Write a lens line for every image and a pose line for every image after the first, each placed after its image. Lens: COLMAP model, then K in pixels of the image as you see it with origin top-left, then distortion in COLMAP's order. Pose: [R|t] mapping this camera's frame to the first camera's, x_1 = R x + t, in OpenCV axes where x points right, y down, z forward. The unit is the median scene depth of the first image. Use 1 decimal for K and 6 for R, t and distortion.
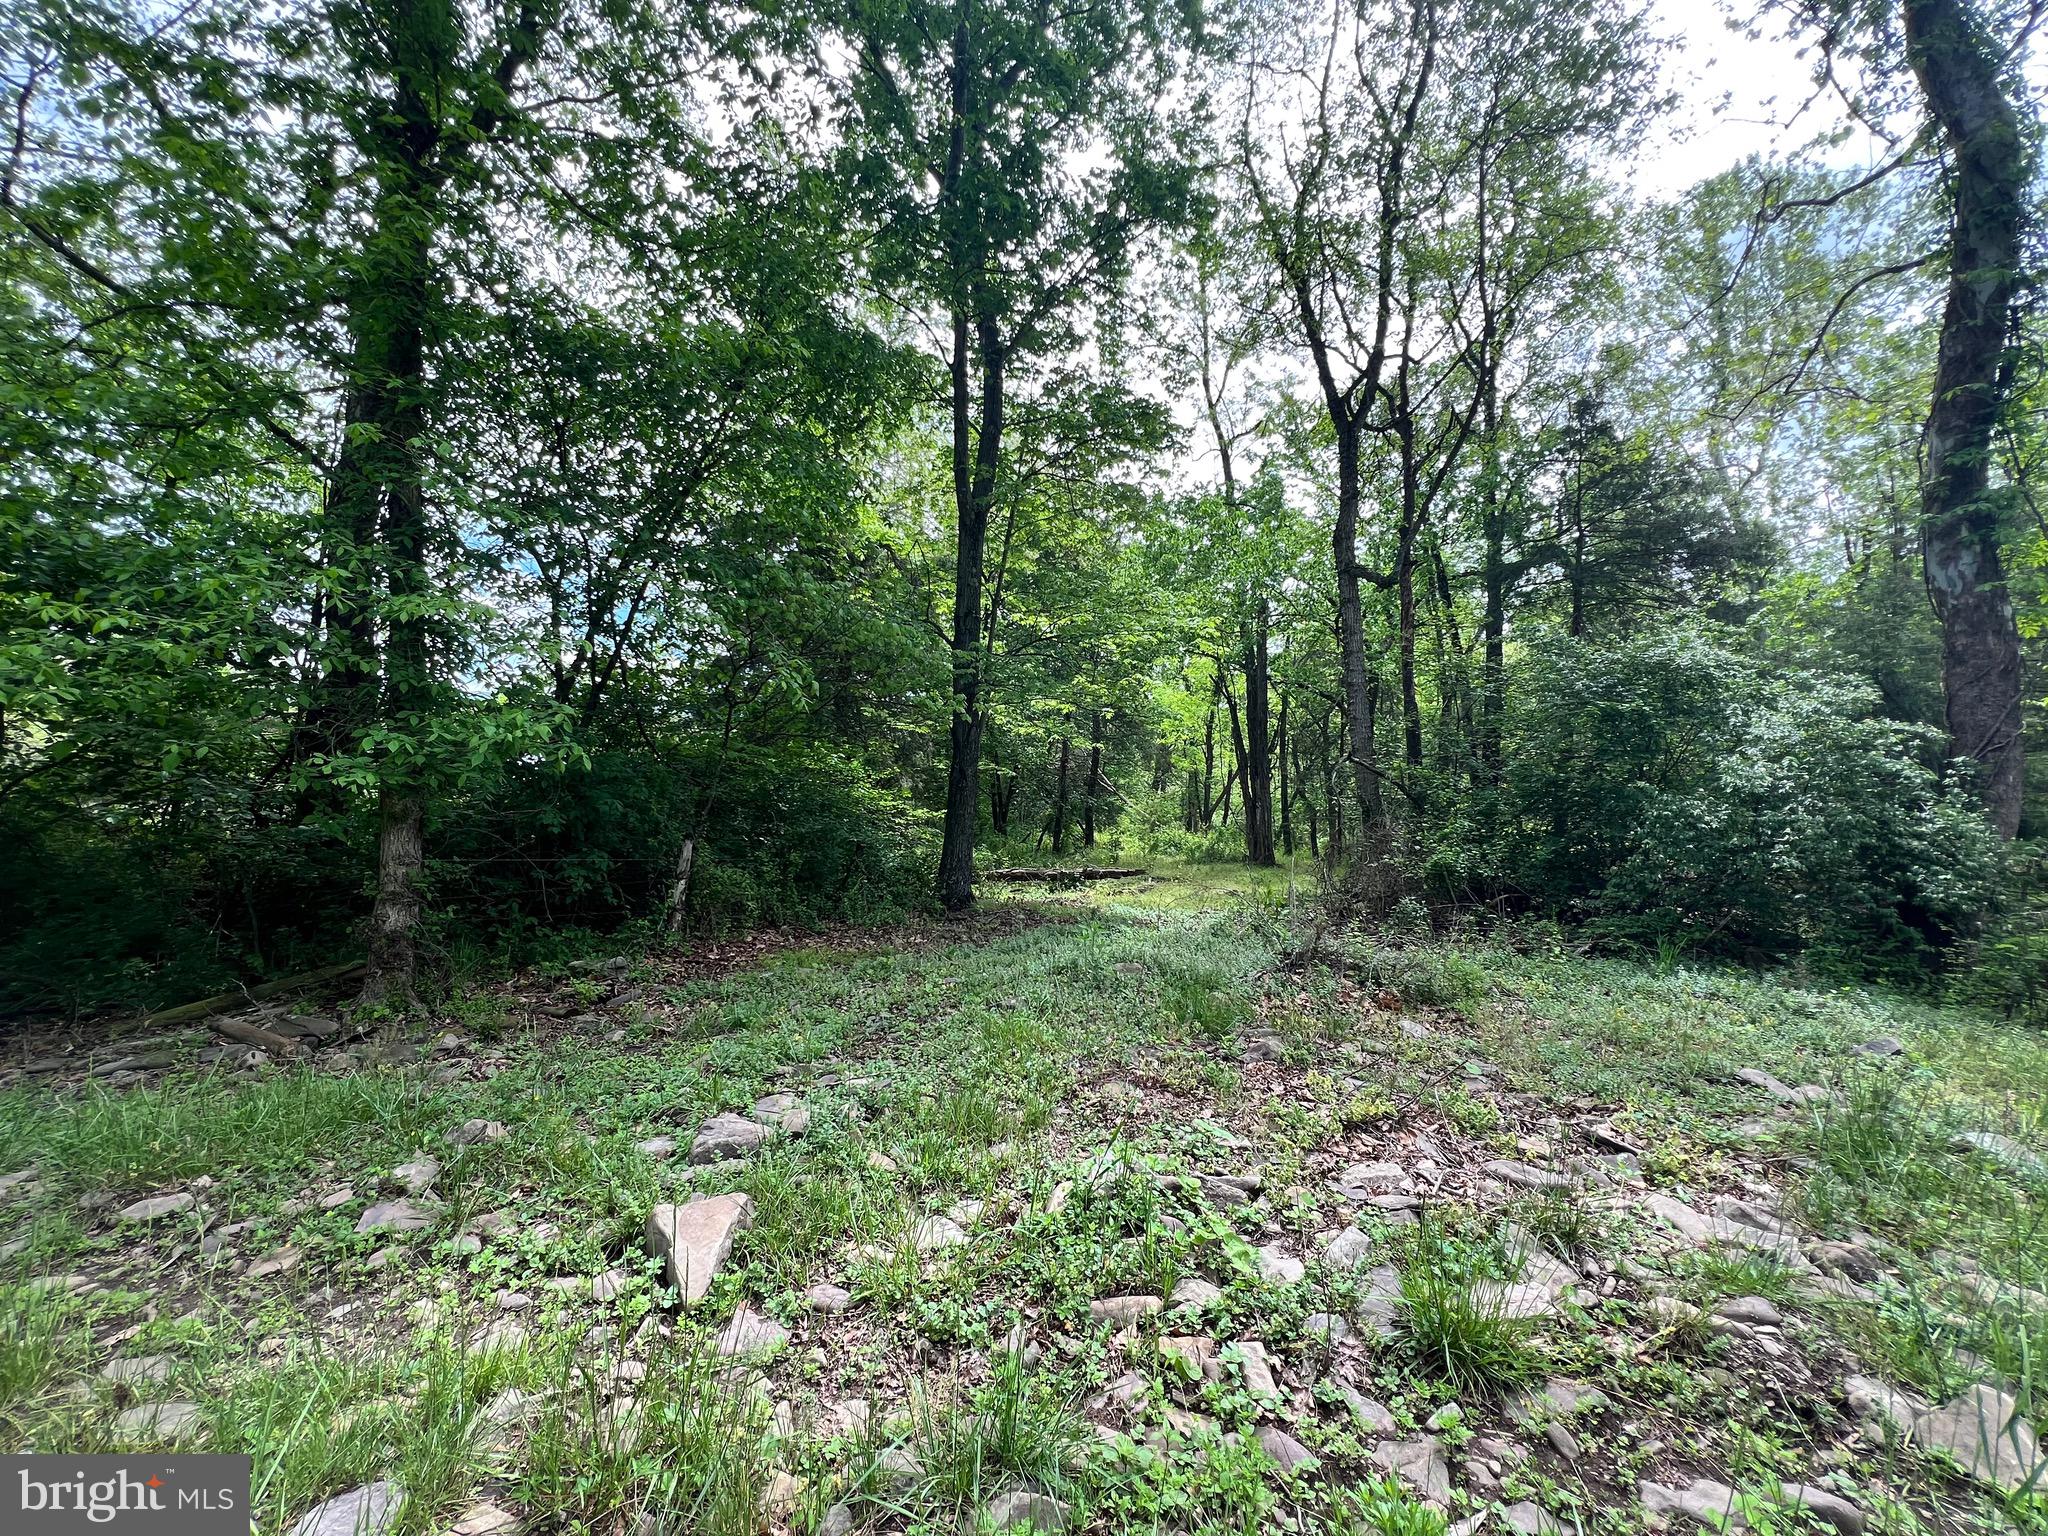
lens RADIAL K [[819.1, 0, 1024.0], [0, 819.1, 768.0], [0, 0, 1]] dist [-0.000590, 0.000156]
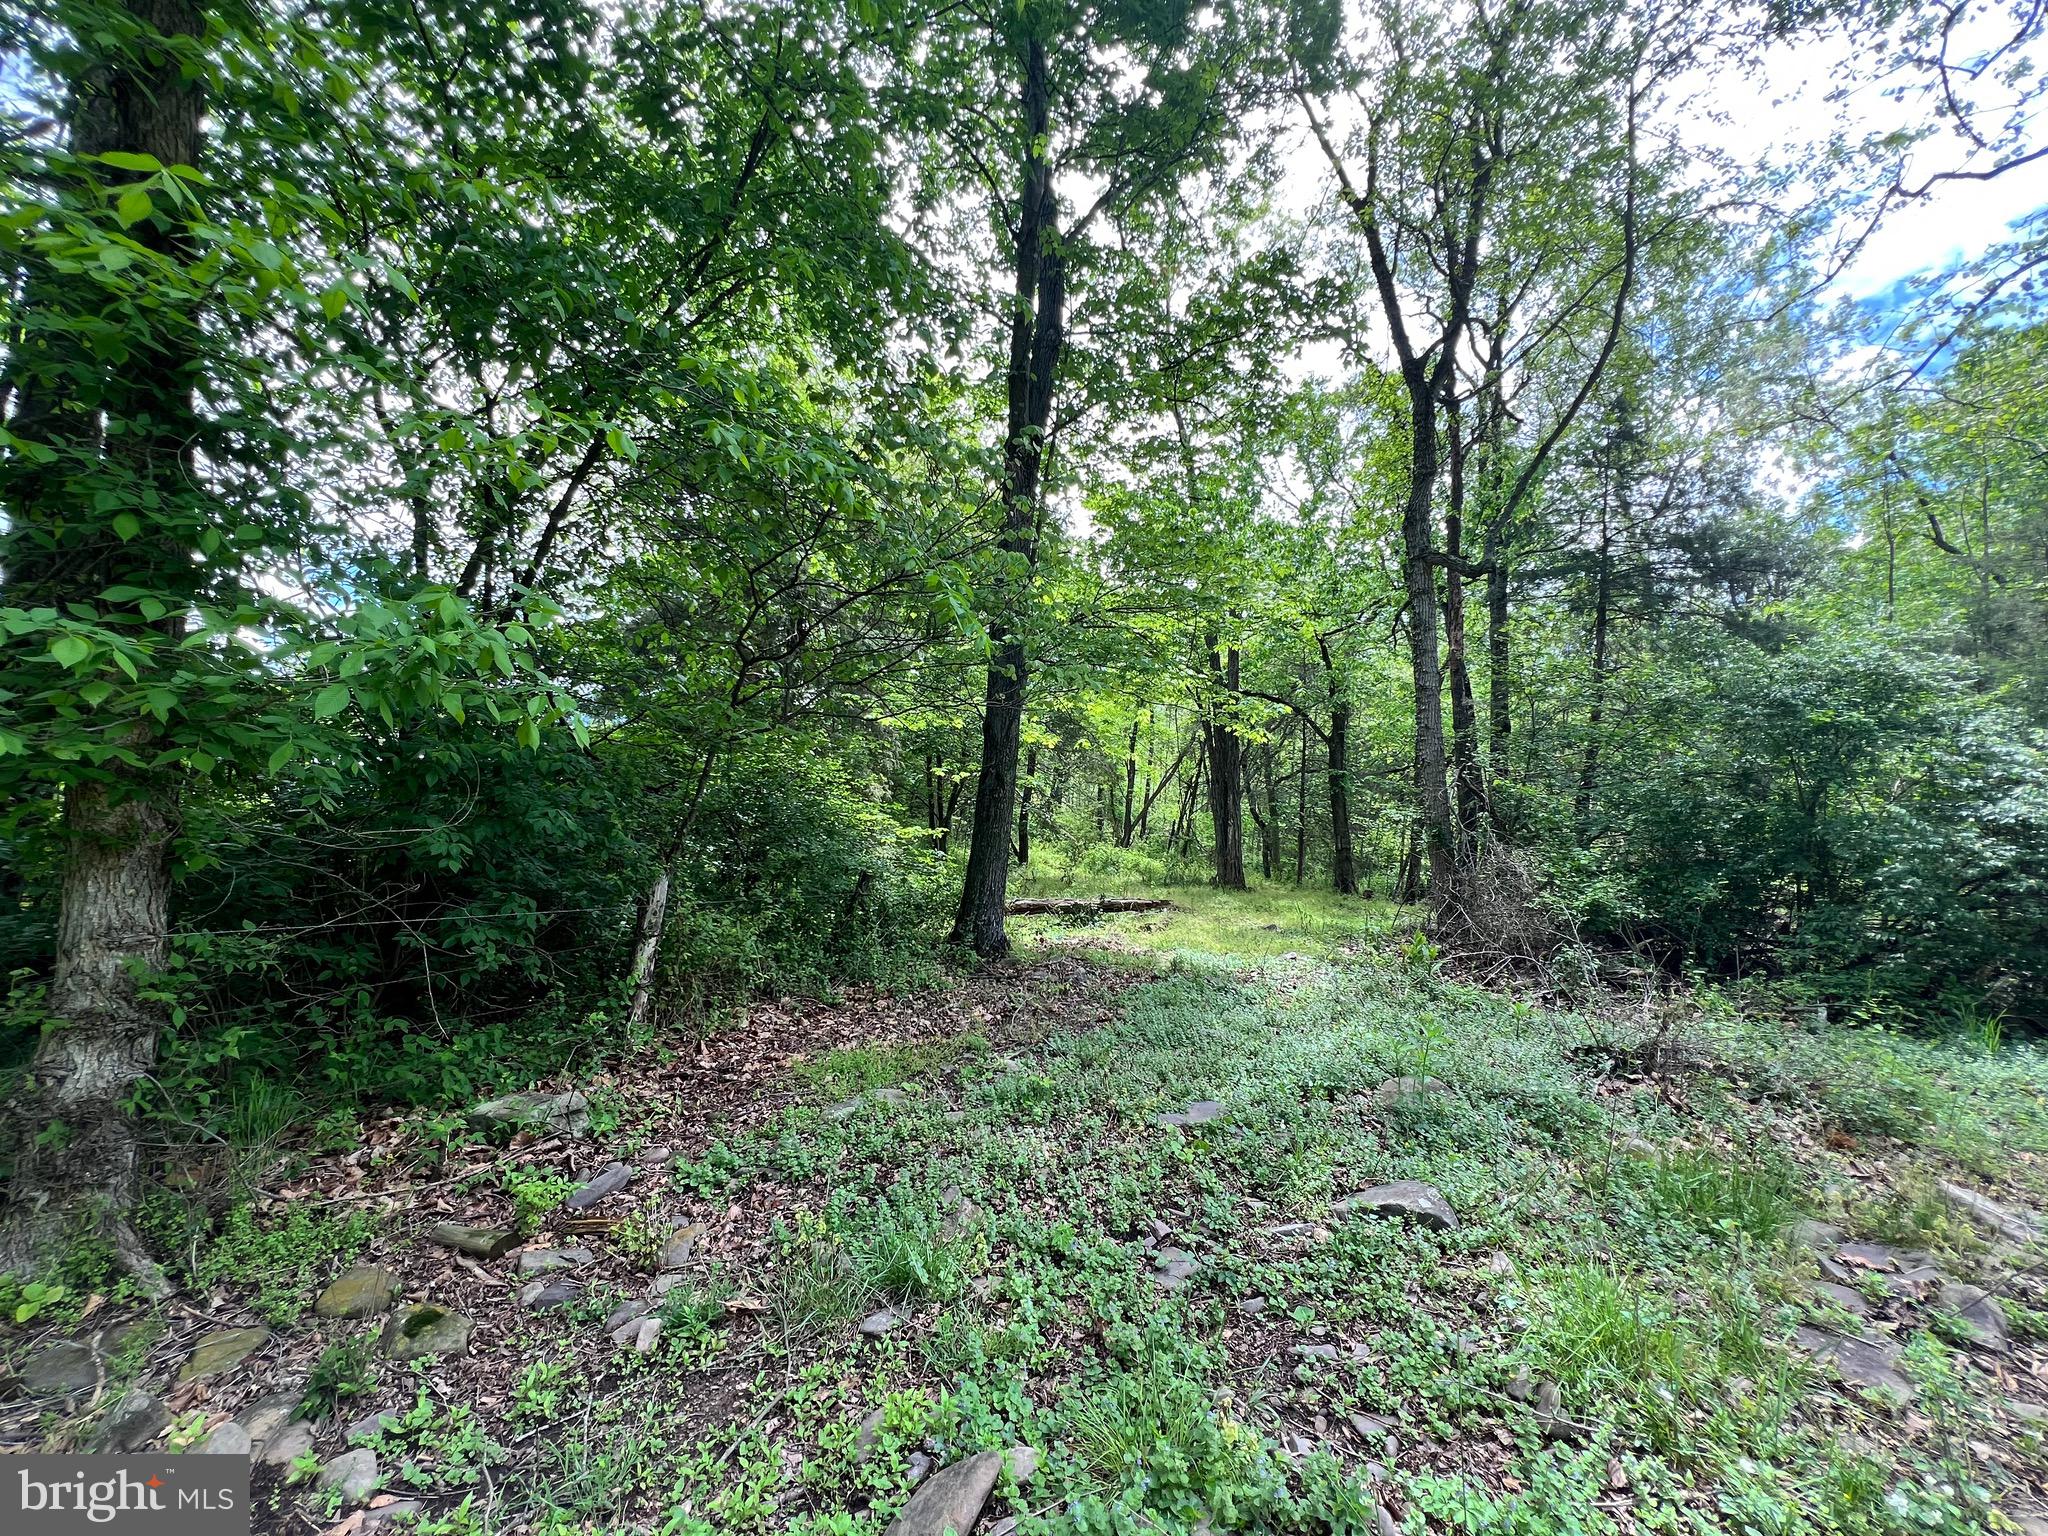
lens RADIAL K [[819.1, 0, 1024.0], [0, 819.1, 768.0], [0, 0, 1]] dist [-0.000590, 0.000156]
pose [[0.986766, 0.025561, 0.160121, -0.223816], [-0.023242, 0.999596, -0.016337, 0.009329], [-0.160474, 0.012399, 0.986962, 0.311609]]
